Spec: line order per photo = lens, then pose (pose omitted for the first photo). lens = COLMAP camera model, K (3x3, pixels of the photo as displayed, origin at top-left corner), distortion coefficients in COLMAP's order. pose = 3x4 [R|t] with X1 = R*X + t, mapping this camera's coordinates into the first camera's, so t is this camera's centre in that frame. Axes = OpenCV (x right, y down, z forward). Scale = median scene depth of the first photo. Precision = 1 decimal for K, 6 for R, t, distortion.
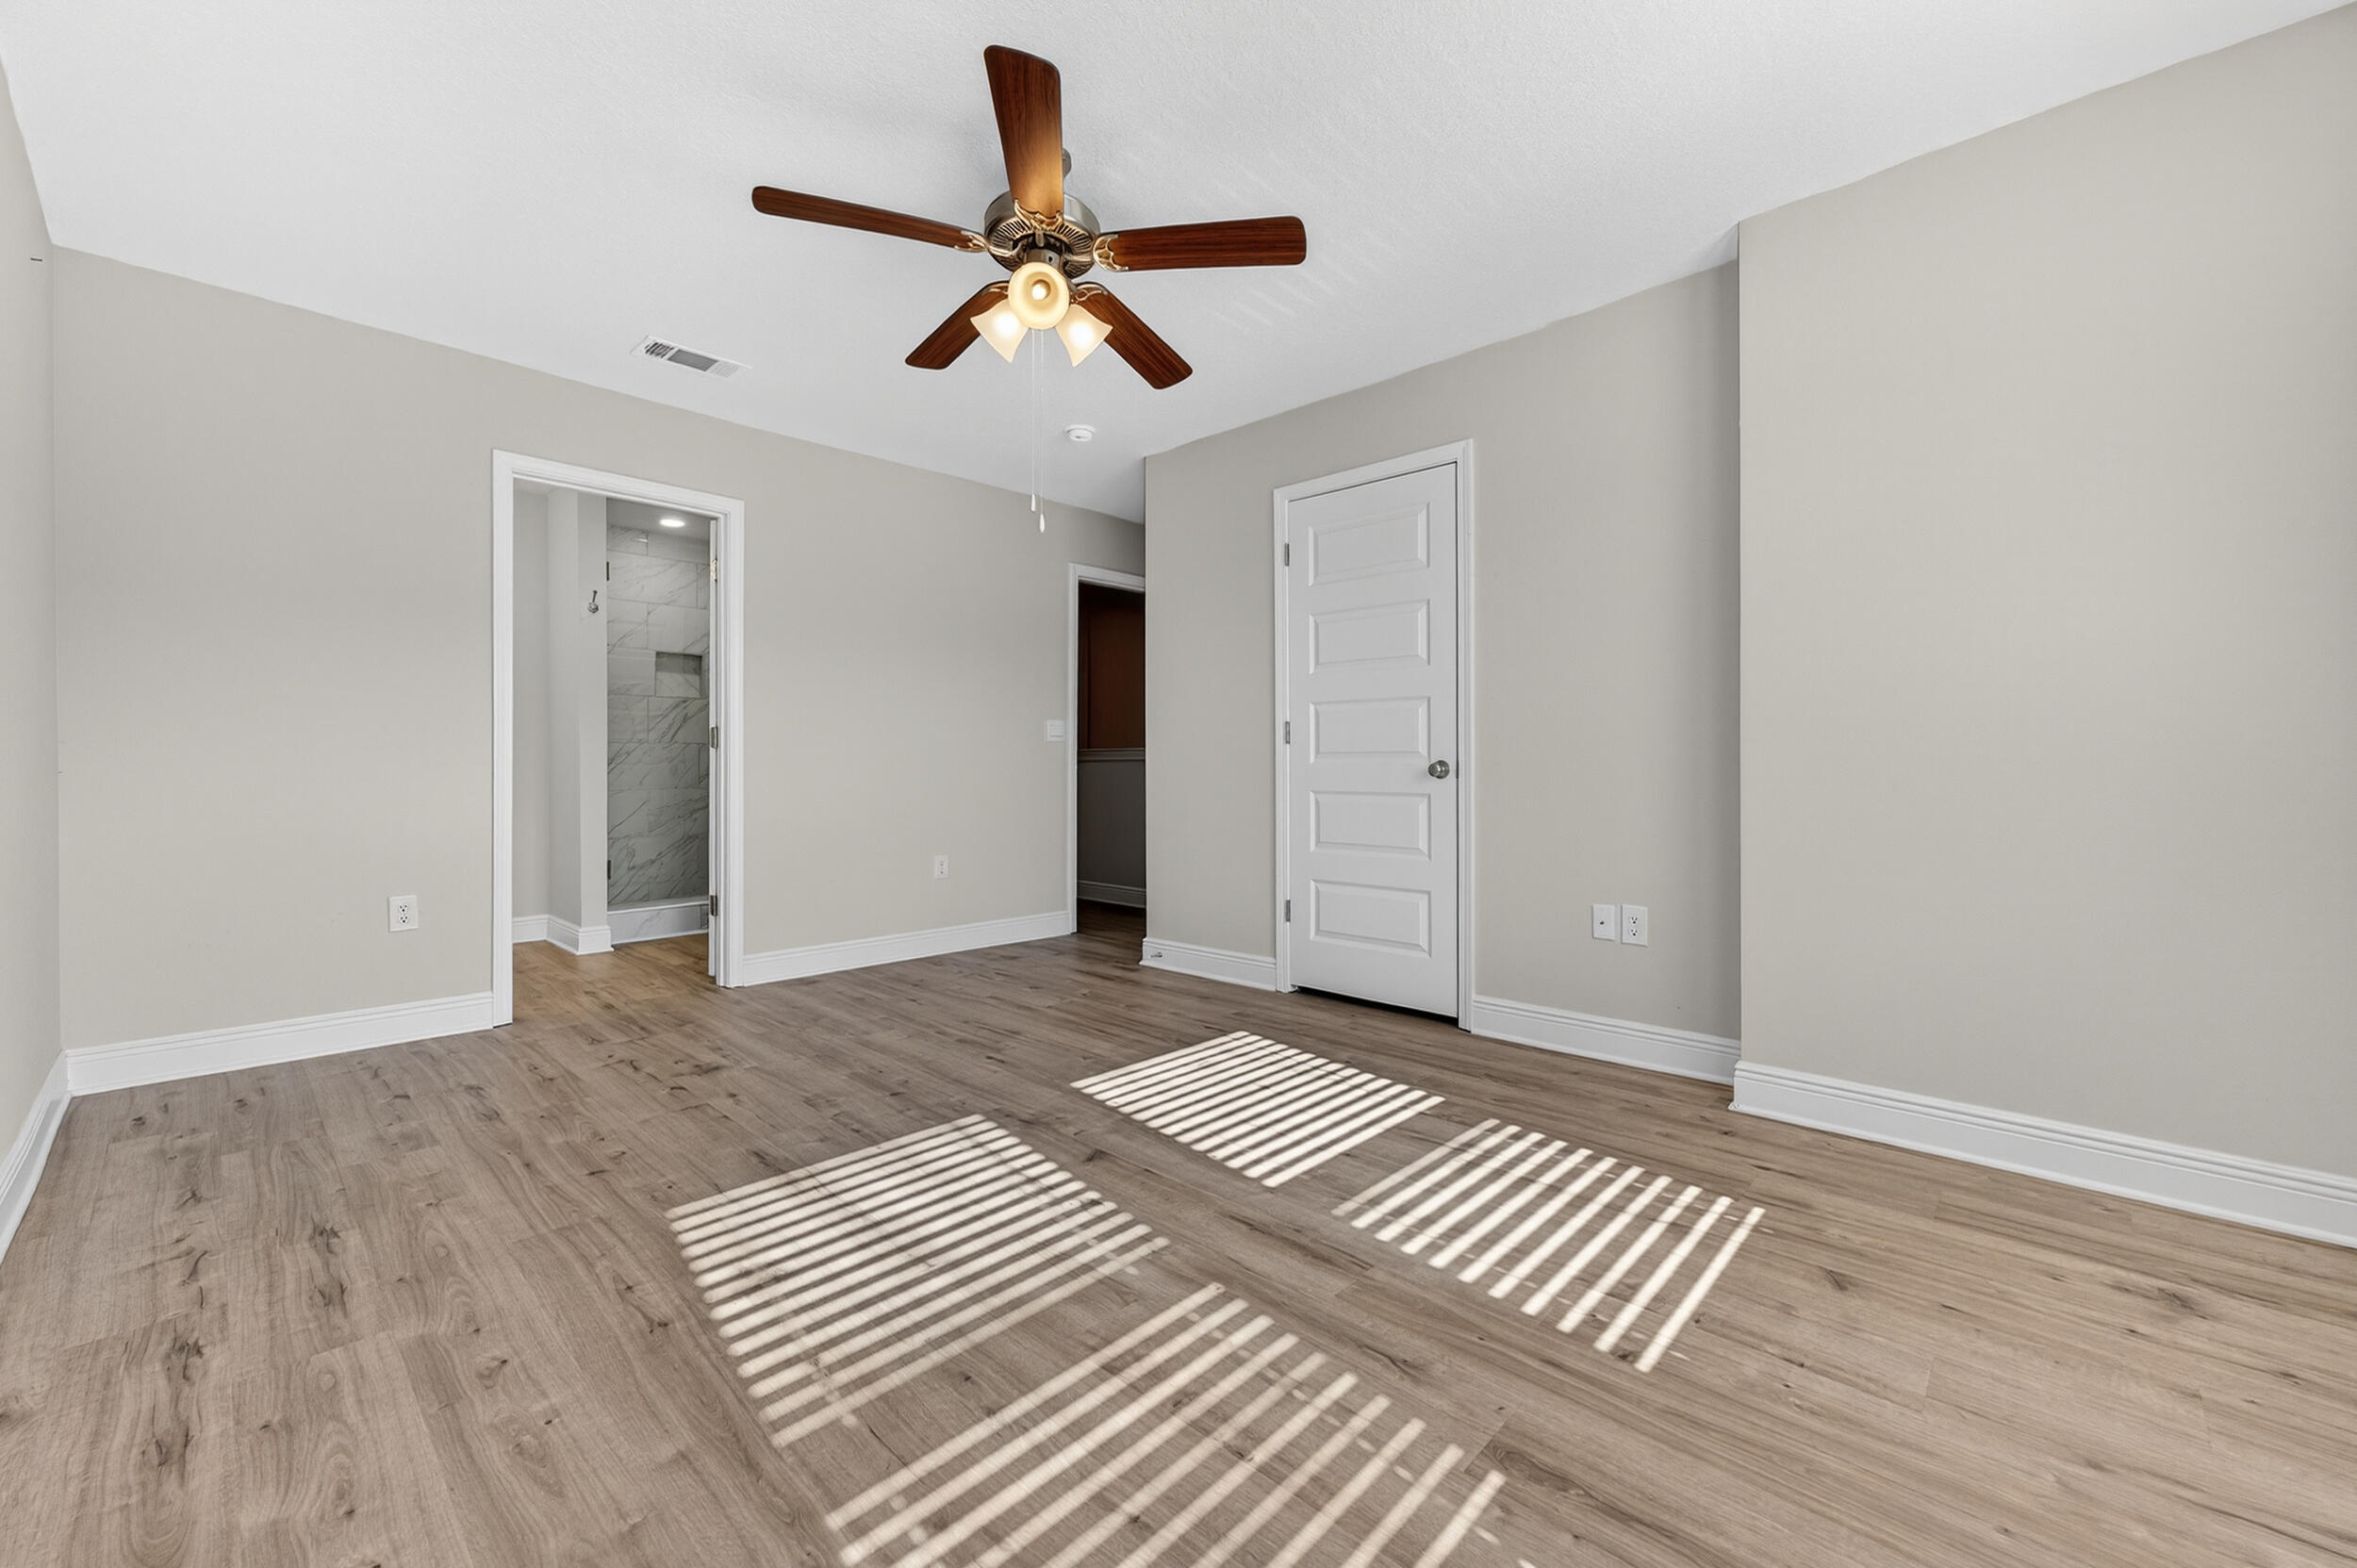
lens RADIAL K [[934.9, 0, 1181.2], [0, 934.9, 772.6], [0, 0, 1]] dist [-0.001926, 0.000852]
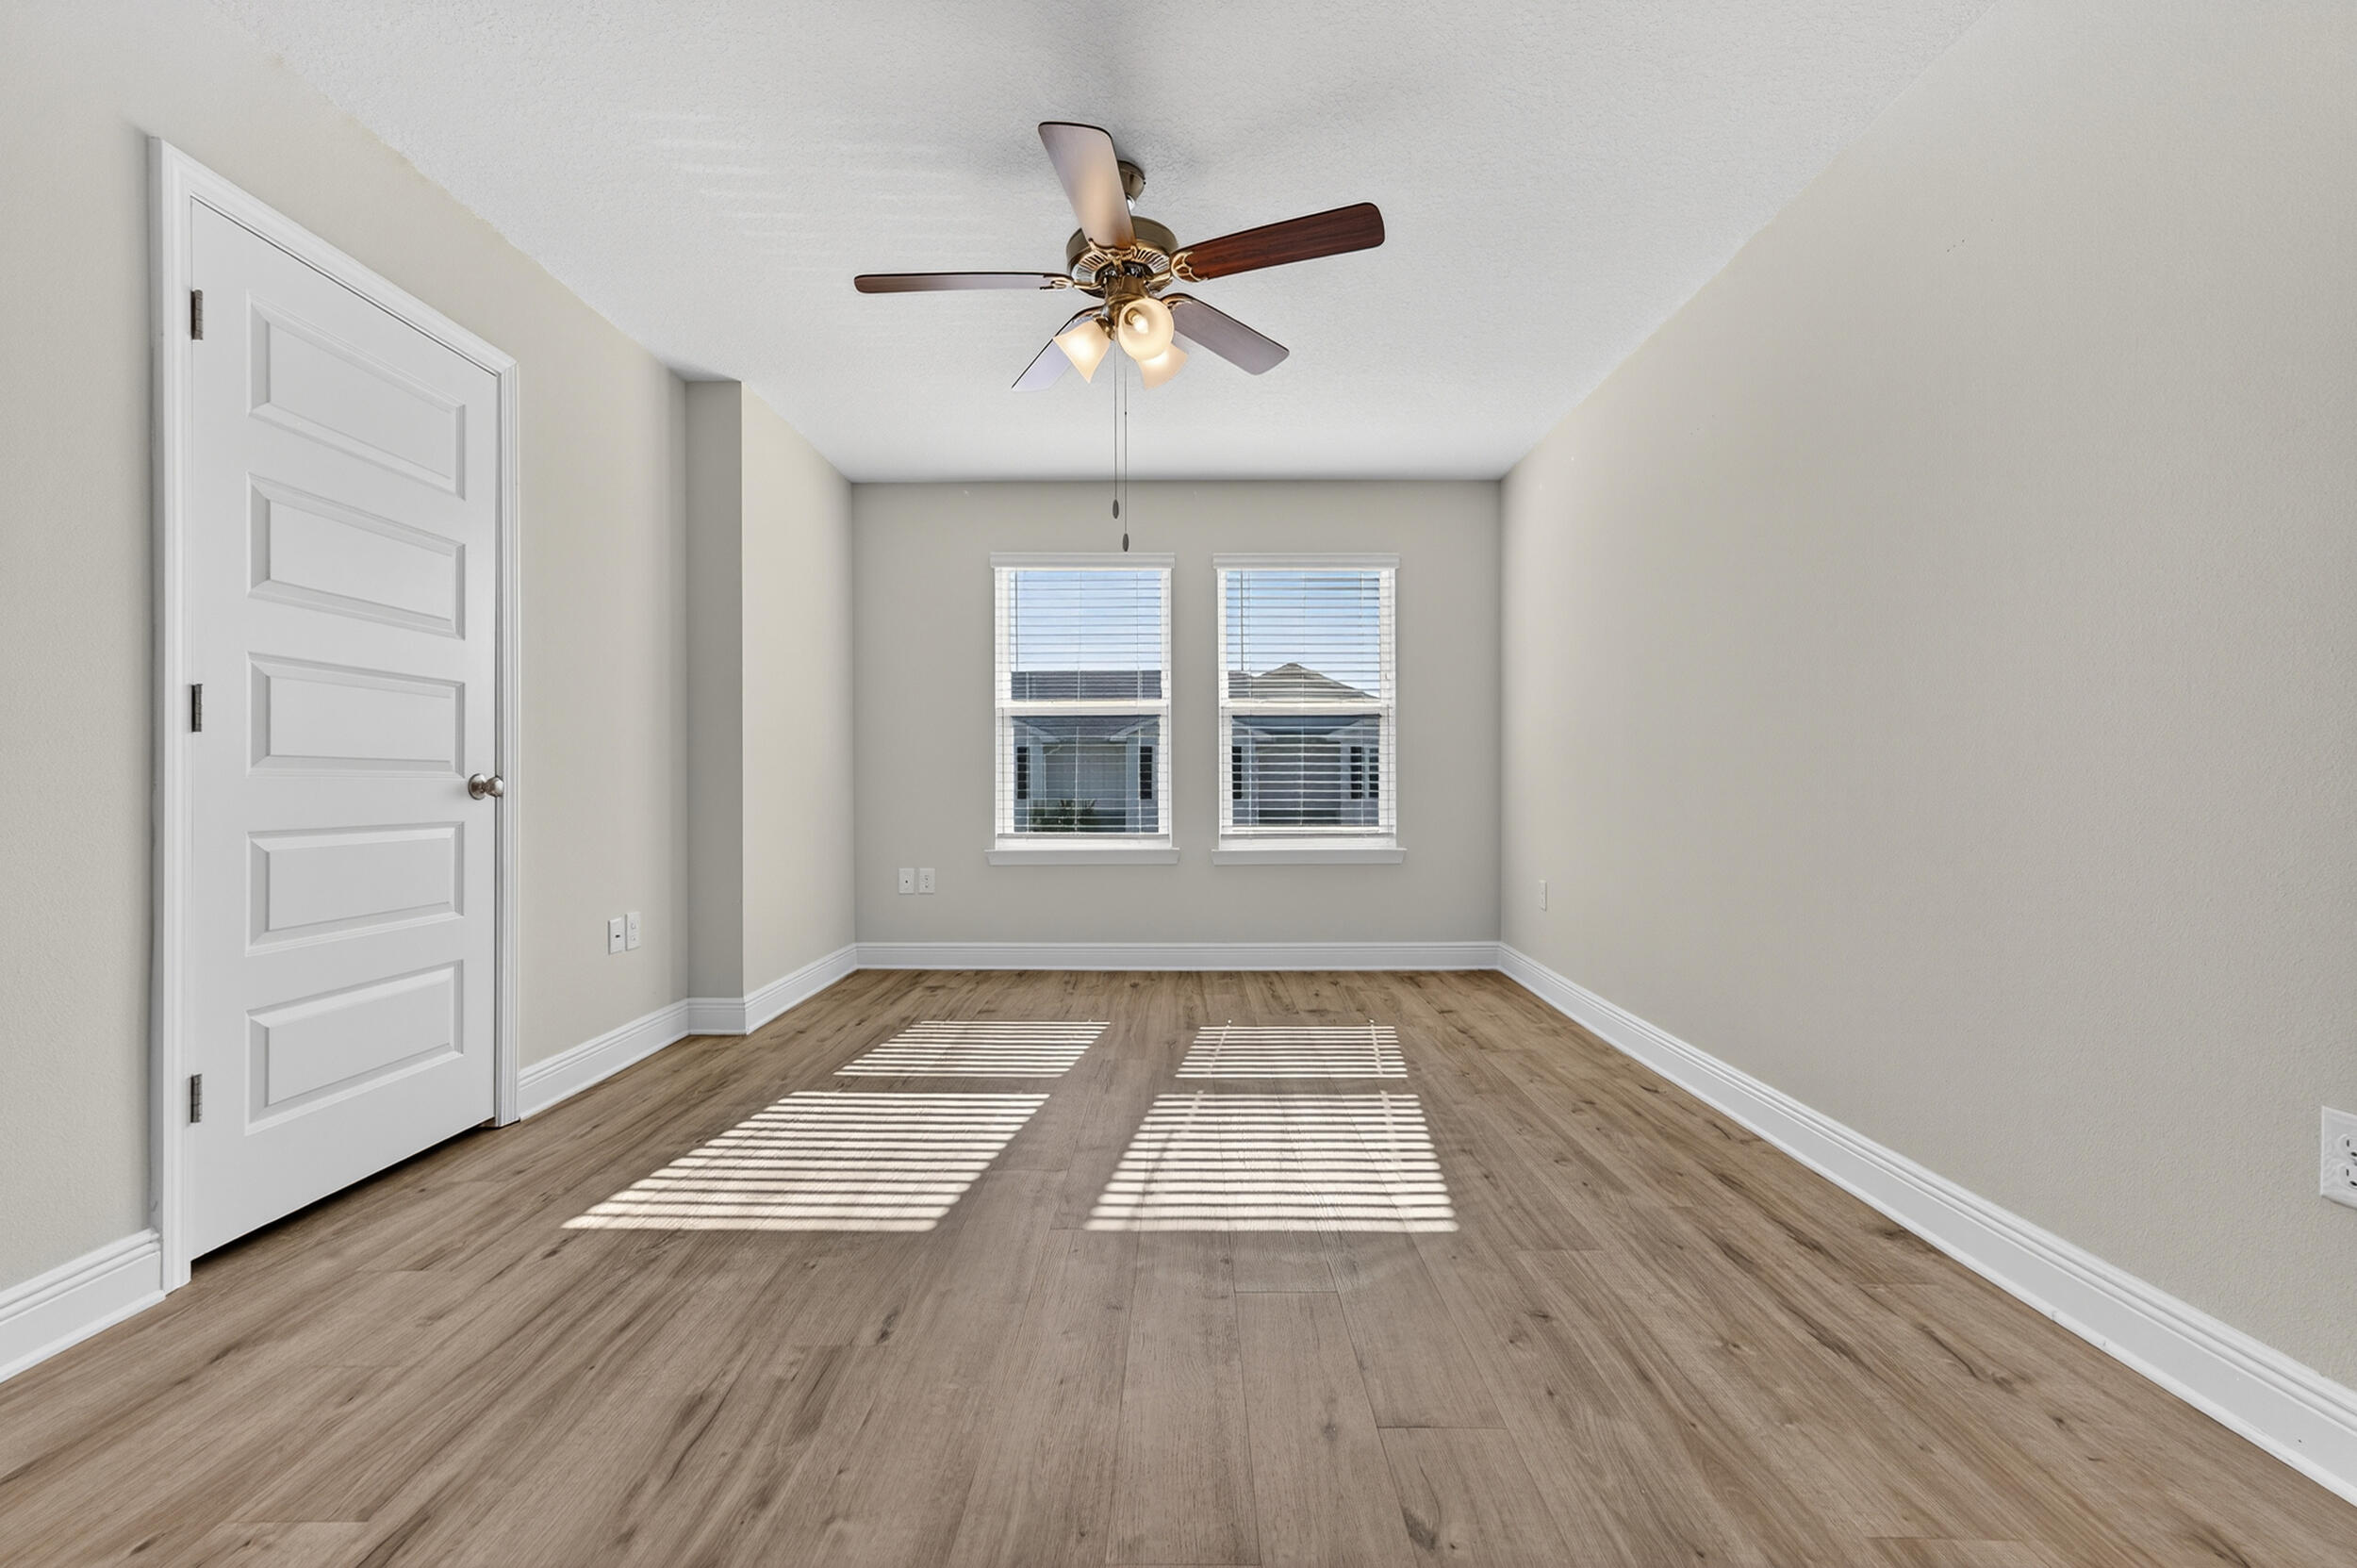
lens RADIAL K [[925.3, 0, 1176.4], [0, 925.3, 770.1], [0, 0, 1]] dist [0.000567, -0.000344]
pose [[-0.685992, 0.010913, 0.727528, -0.951761], [0.005334, 0.999936, -0.009970, -0.007434], [-0.727590, -0.002959, -0.686006, 1.690194]]
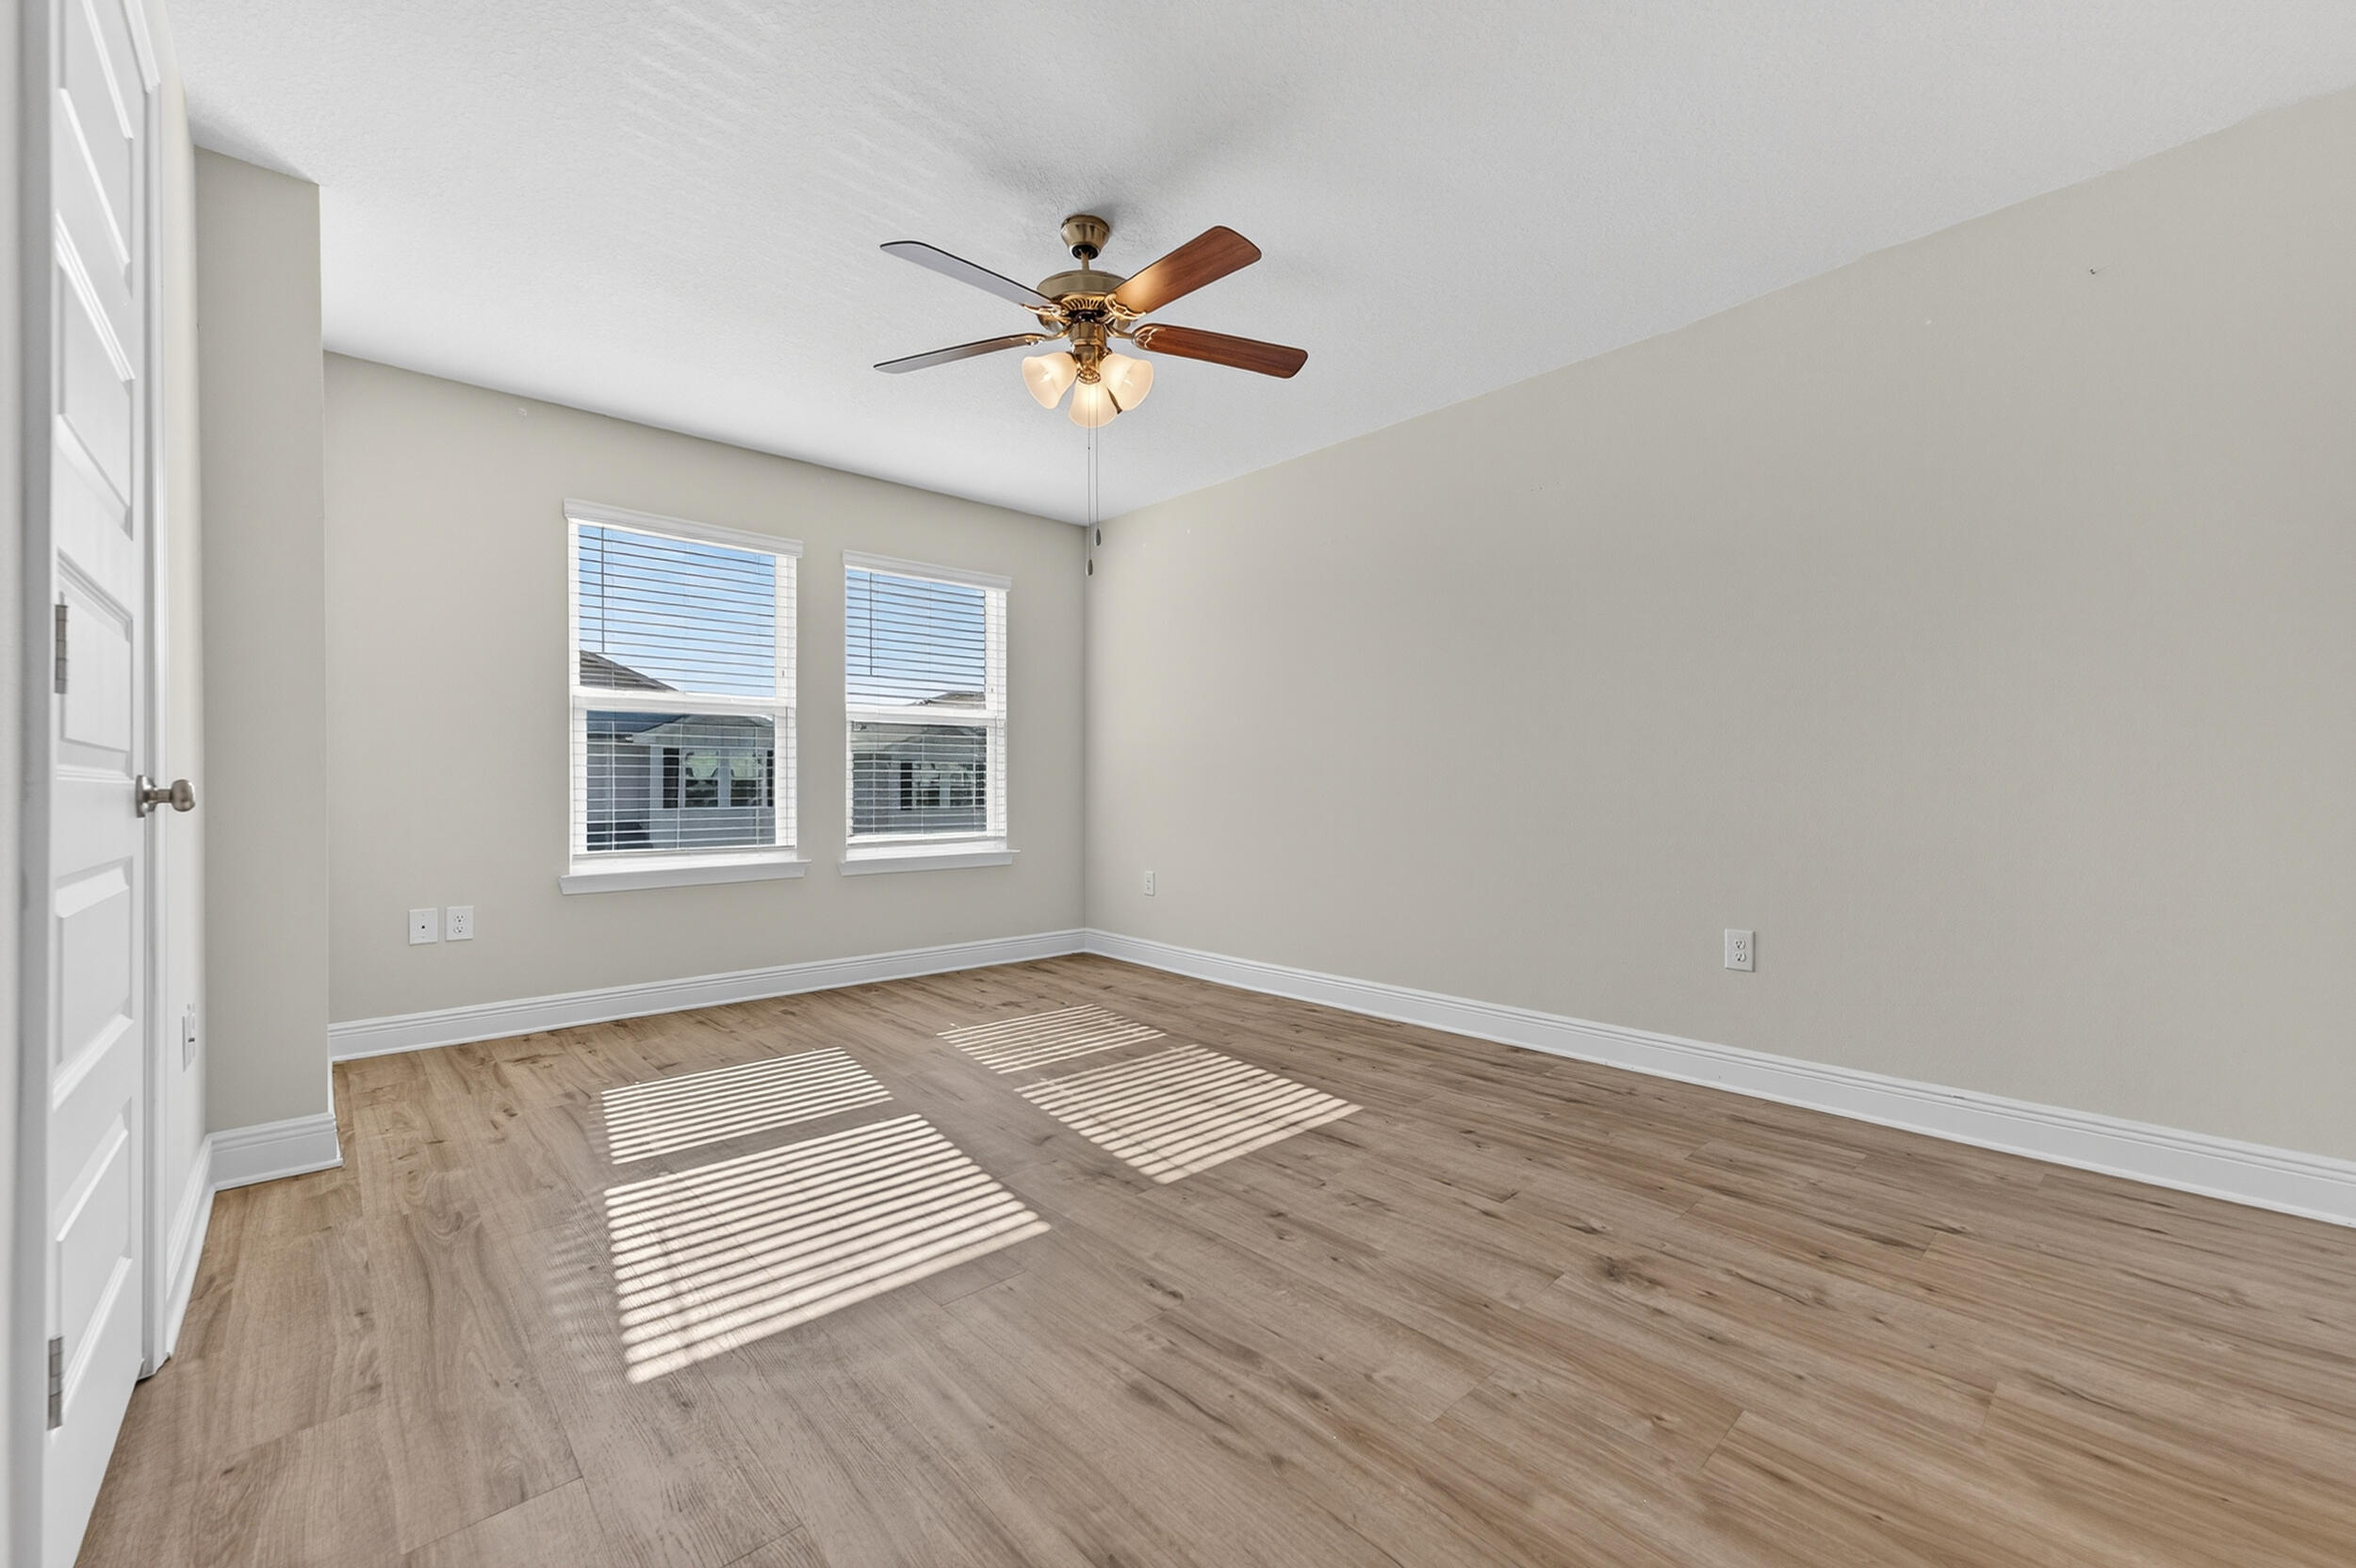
lens RADIAL K [[934.4, 0, 1180.7], [0, 934.4, 772.6], [0, 0, 1]] dist [-0.001926, 0.000852]
pose [[-0.997821, 0.003391, 0.065898, -0.336254], [0.002601, 0.999924, -0.012065, -0.010269], [-0.065934, -0.011867, -0.997753, 2.152553]]
